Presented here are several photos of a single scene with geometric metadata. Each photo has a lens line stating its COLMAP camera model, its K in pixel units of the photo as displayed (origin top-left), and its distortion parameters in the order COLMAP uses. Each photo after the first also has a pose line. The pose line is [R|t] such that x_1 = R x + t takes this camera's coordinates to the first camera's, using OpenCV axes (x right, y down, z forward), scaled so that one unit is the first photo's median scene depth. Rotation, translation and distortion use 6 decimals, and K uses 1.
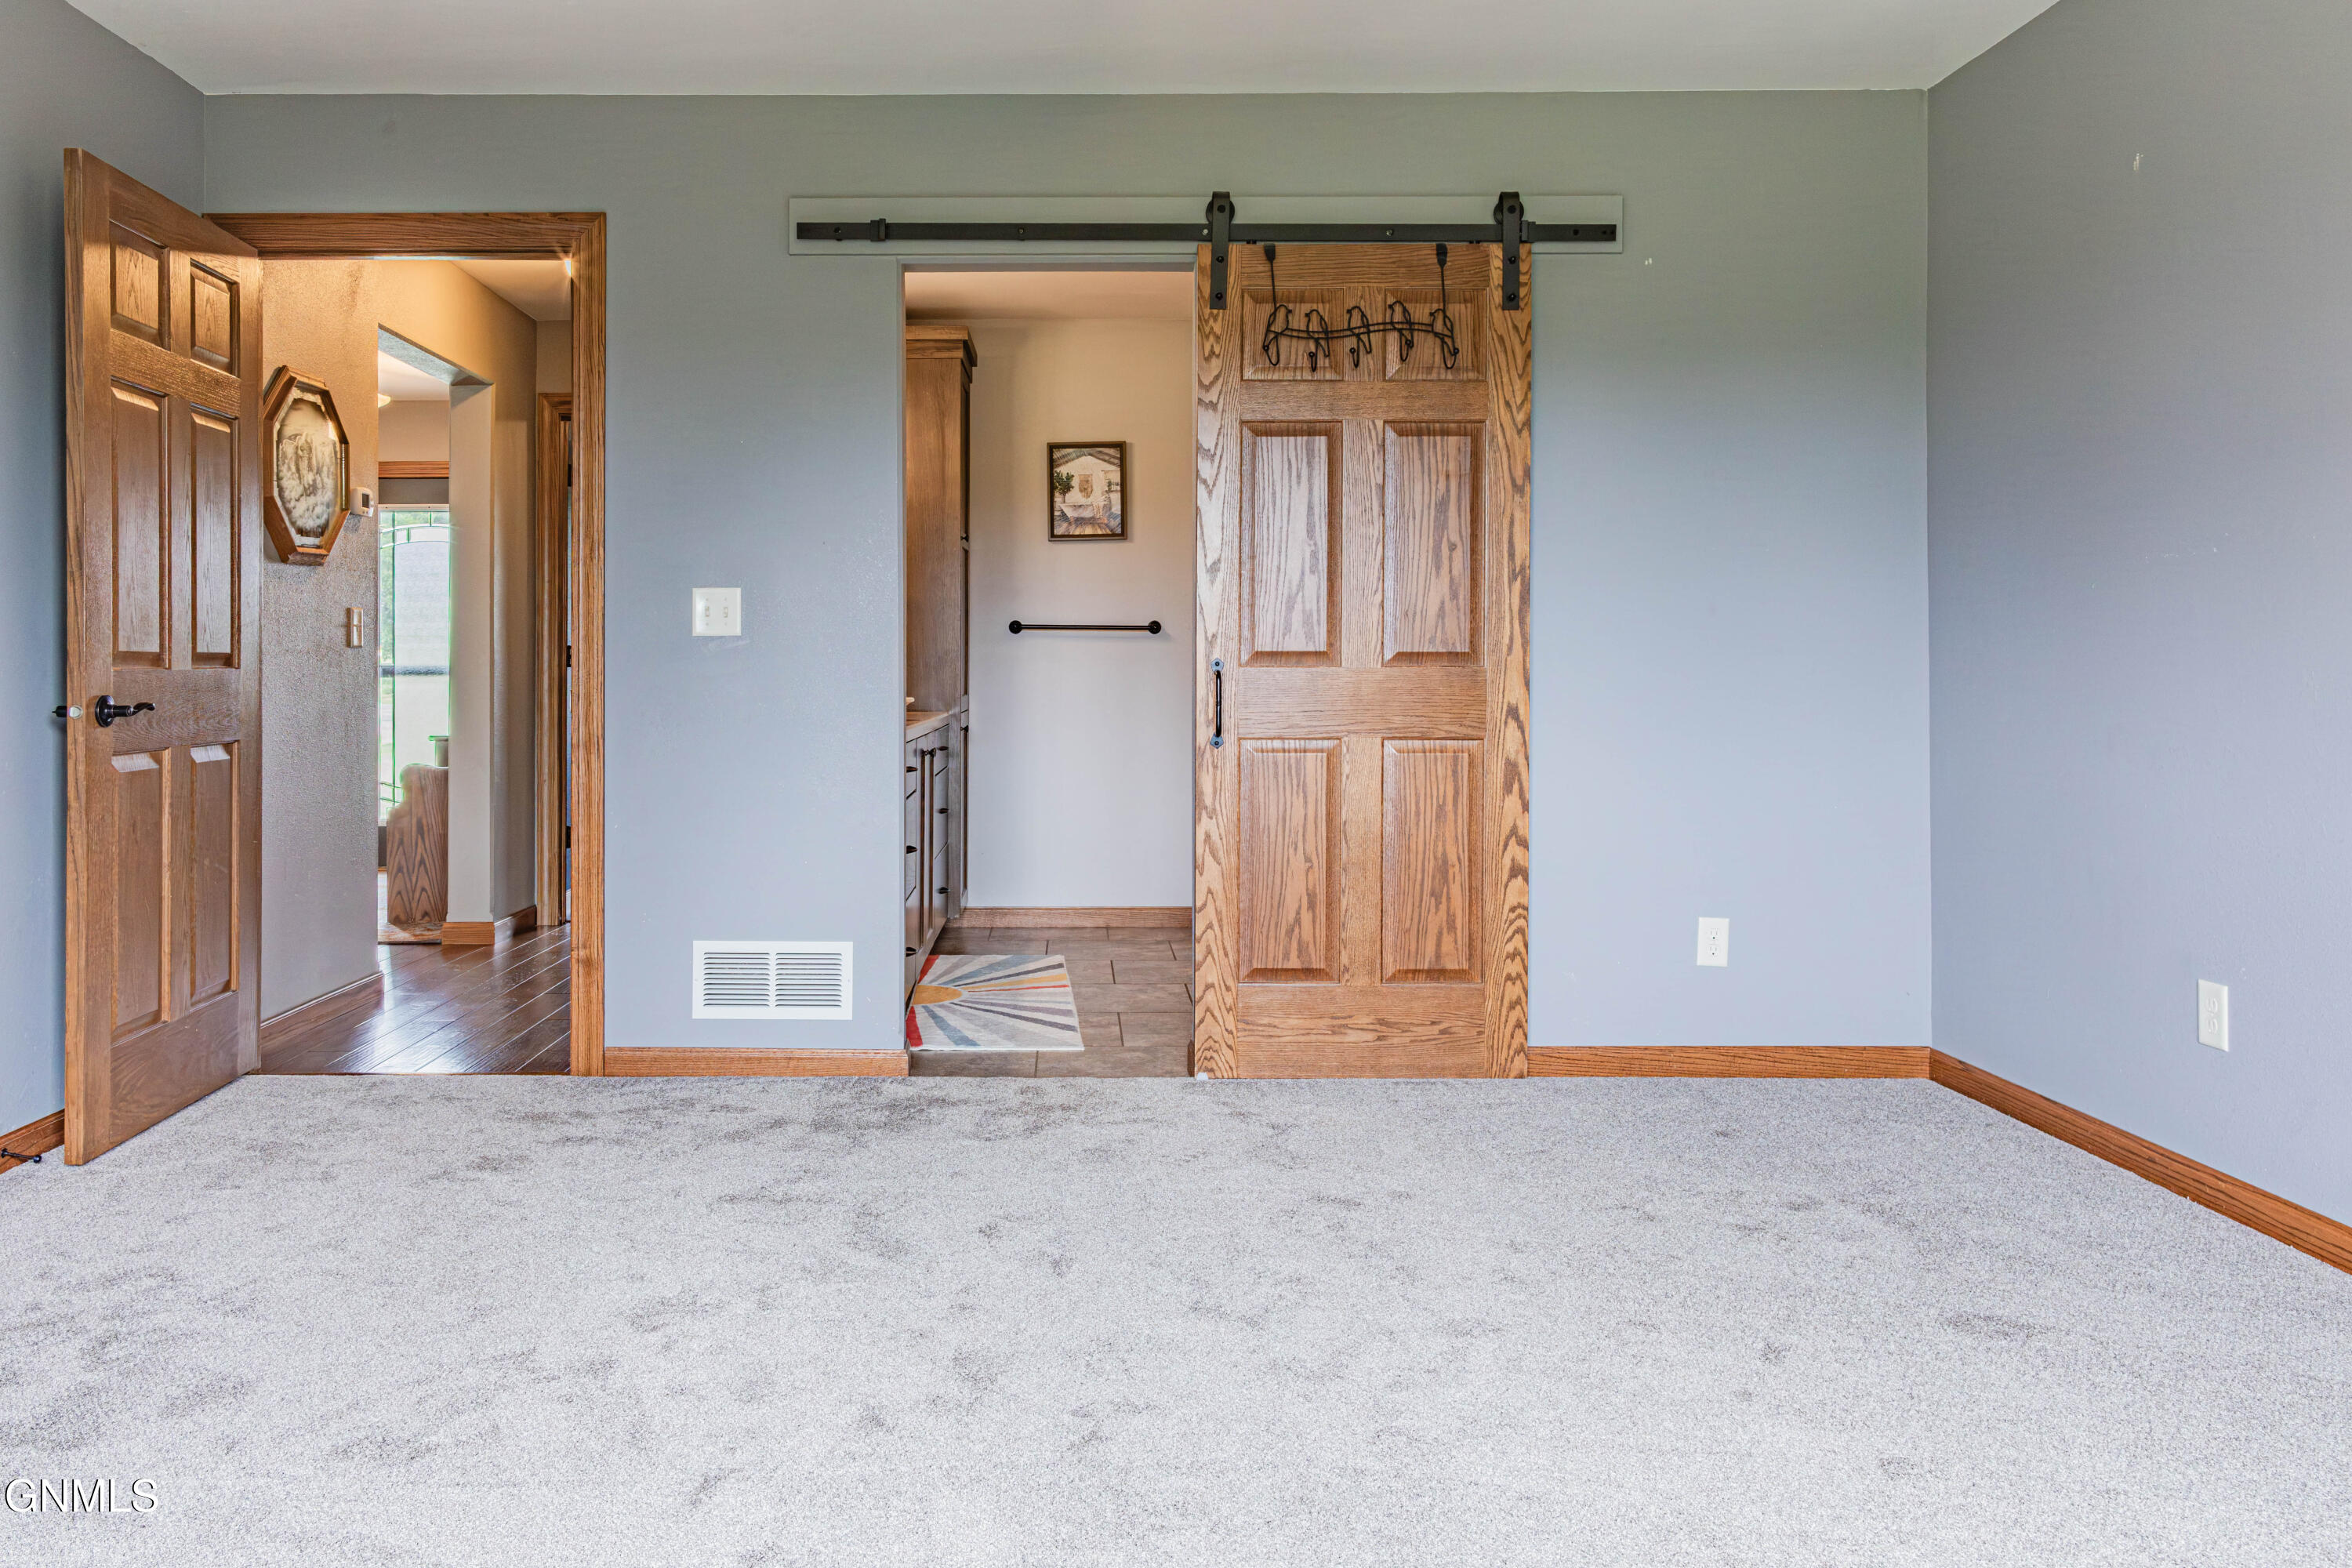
lens RADIAL K [[1702.9, 0, 1041.9], [0, 1702.9, 683.6], [0, 0, 1]] dist [0.000303, -0.005180]
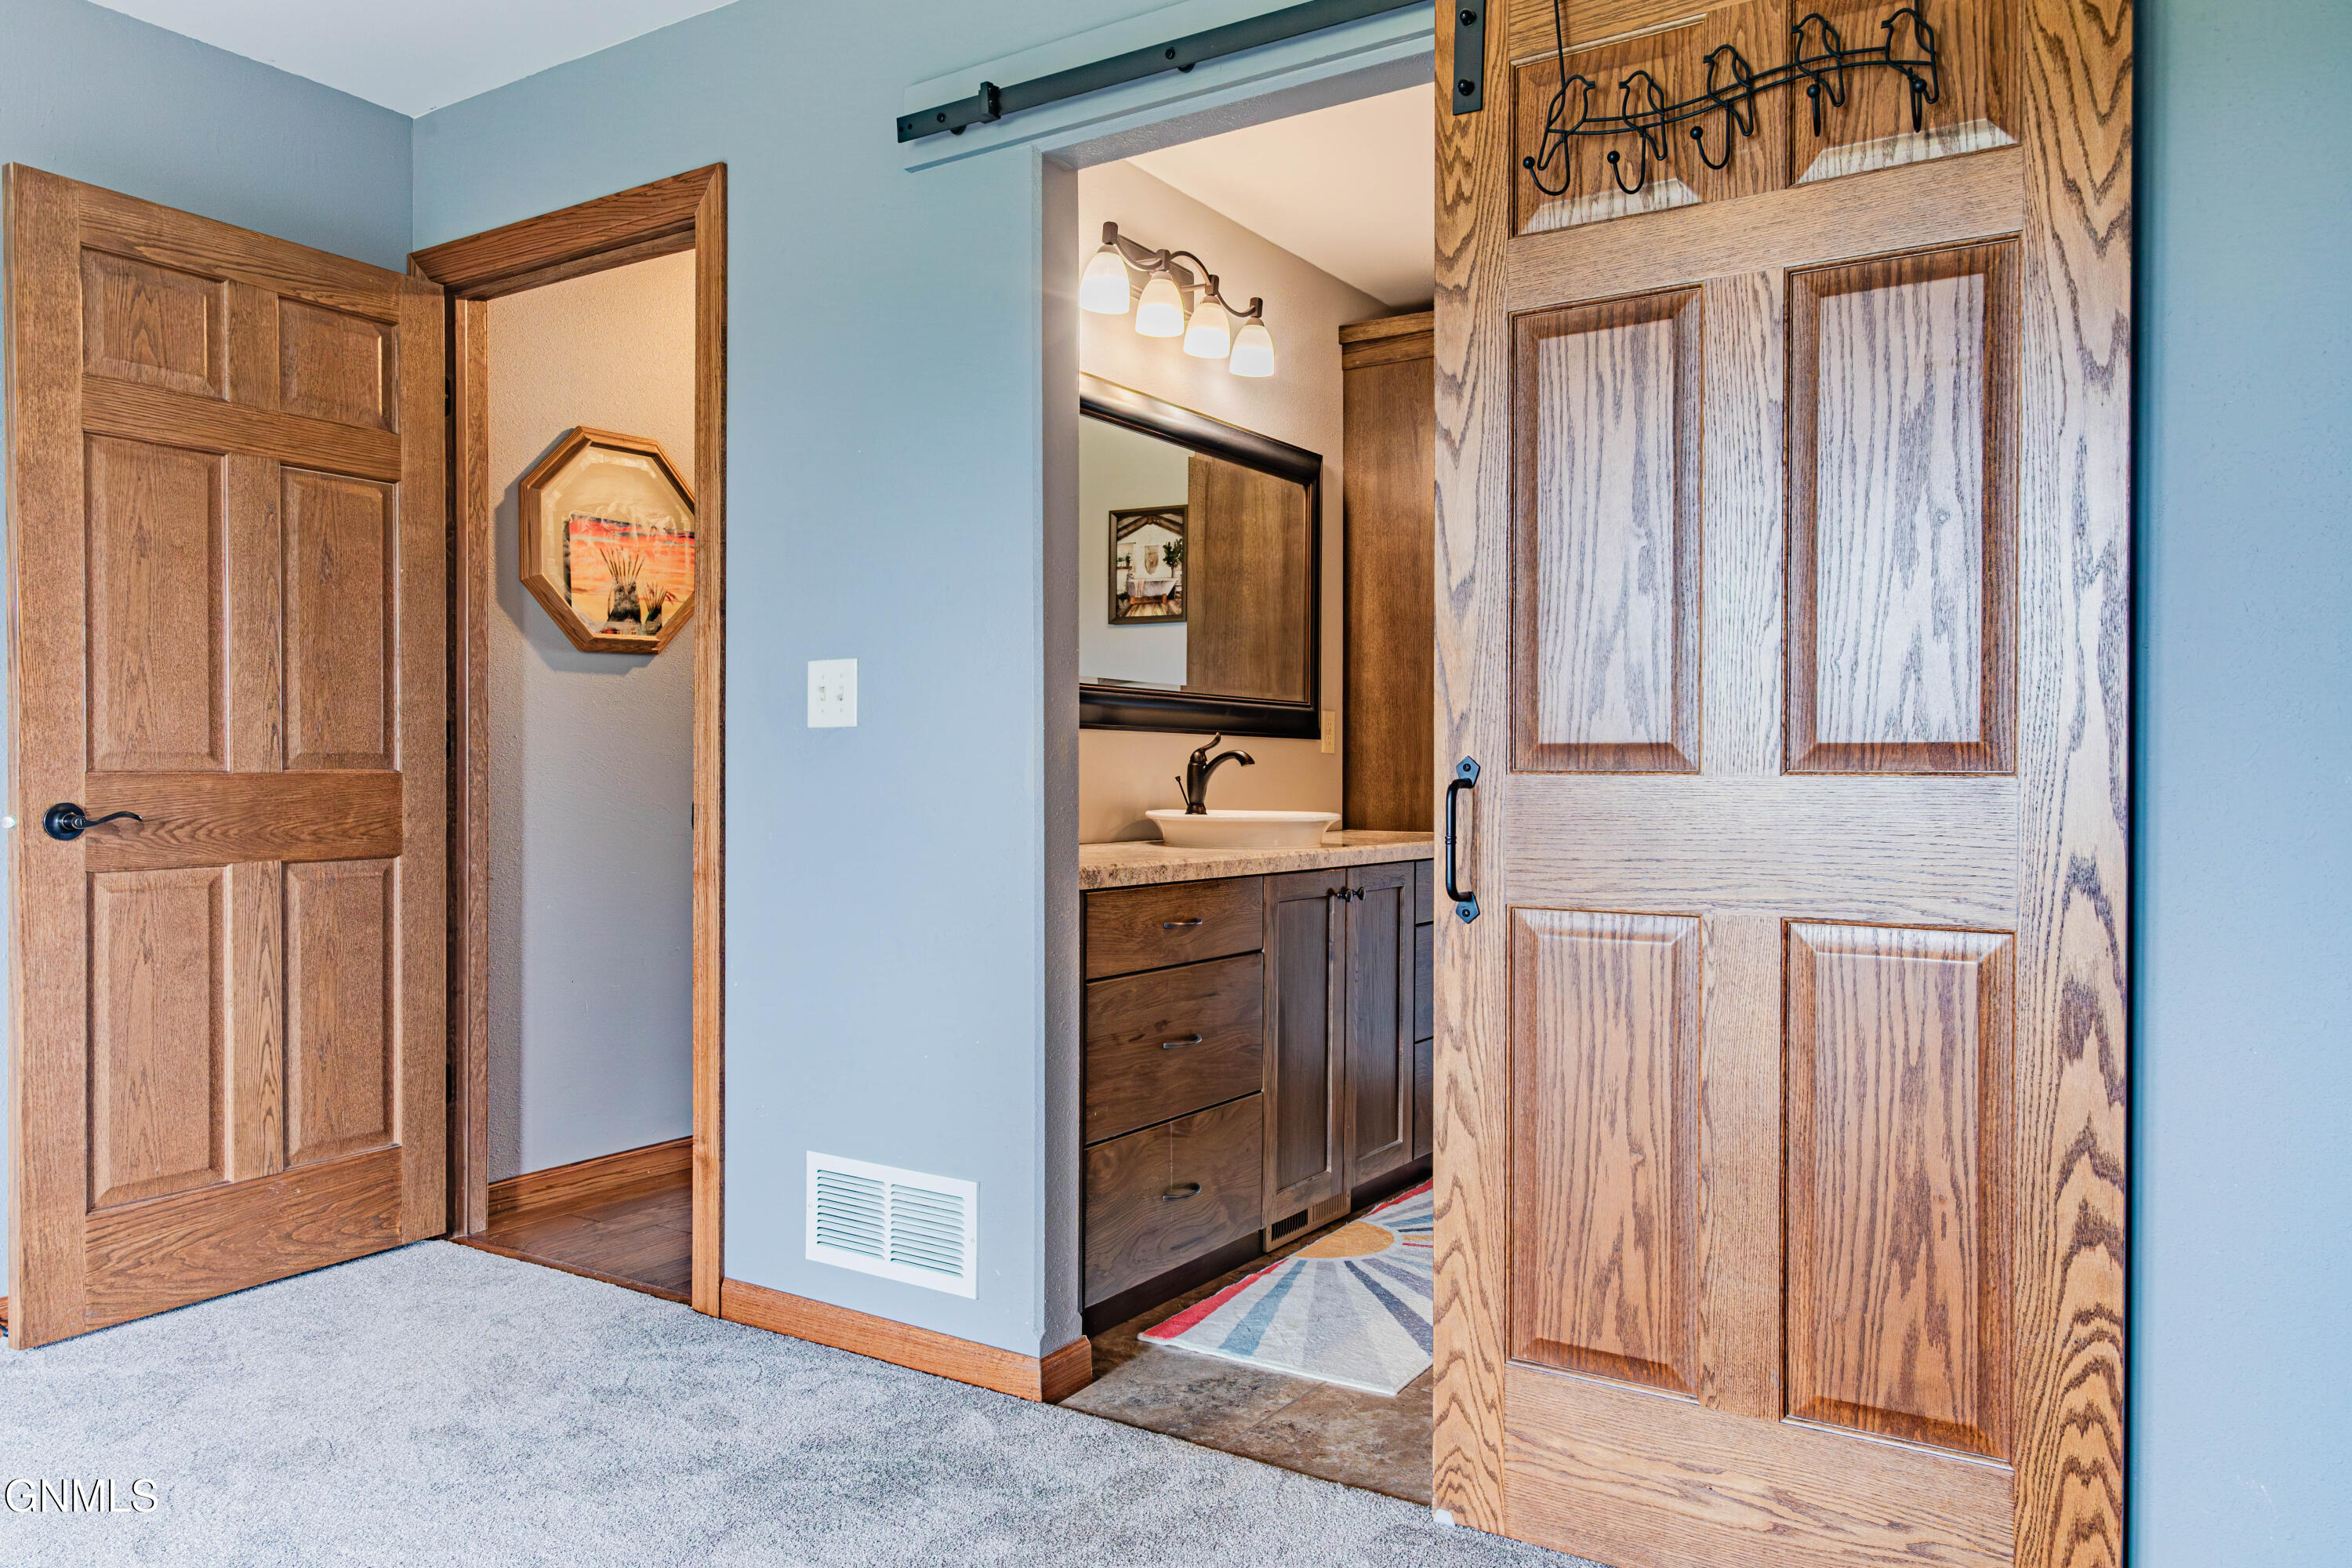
lens RADIAL K [[1640.7, 0, 1189.8], [0, 1640.7, 788.4], [0, 0, 1]] dist [0.001789, -0.002152]
pose [[0.843248, 0.008461, -0.537458, 0.308973], [-0.007869, 0.999963, 0.003396, -0.006067], [0.537467, 0.001365, 0.843284, 0.509239]]
